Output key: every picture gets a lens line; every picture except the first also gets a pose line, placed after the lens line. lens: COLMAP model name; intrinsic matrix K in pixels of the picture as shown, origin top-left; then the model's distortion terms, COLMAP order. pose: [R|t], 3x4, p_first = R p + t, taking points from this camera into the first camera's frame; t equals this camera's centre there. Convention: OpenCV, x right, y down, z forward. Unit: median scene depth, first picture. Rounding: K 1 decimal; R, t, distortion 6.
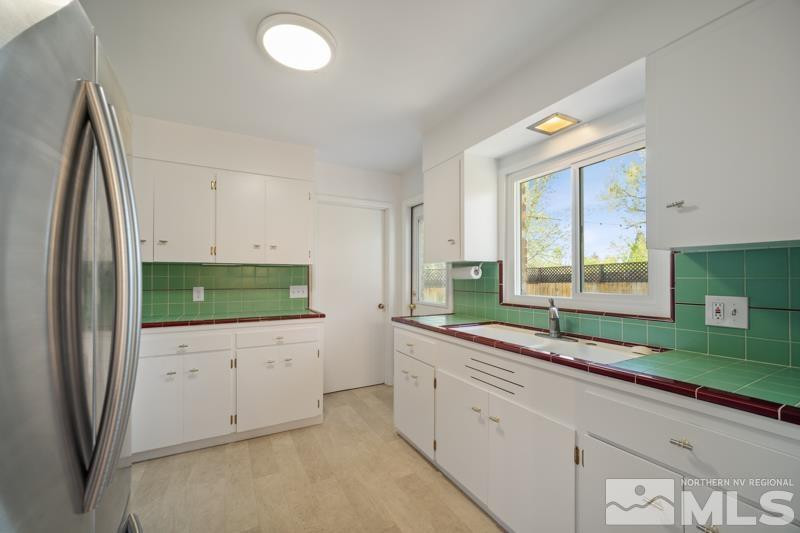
lens RADIAL K [[317.5, 0, 399.2], [0, 317.5, 273.5], [0, 0, 1]] dist [0.000570, -0.000015]
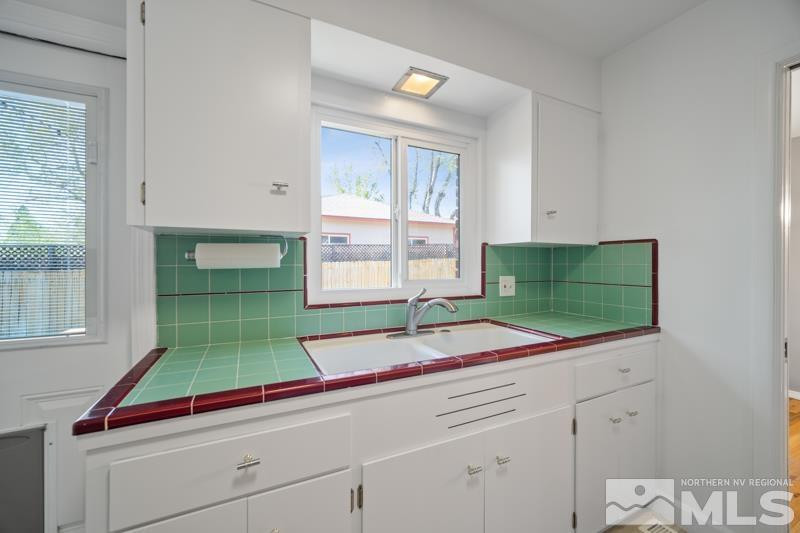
lens RADIAL K [[317.5, 0, 397.6], [0, 317.5, 263.2], [0, 0, 1]] dist [0.000570, -0.000015]
pose [[0.061565, -0.001393, 0.998102, -0.276646], [-0.010830, 0.999939, 0.002064, 0.006802], [-0.998044, -0.010937, 0.061547, 0.761280]]
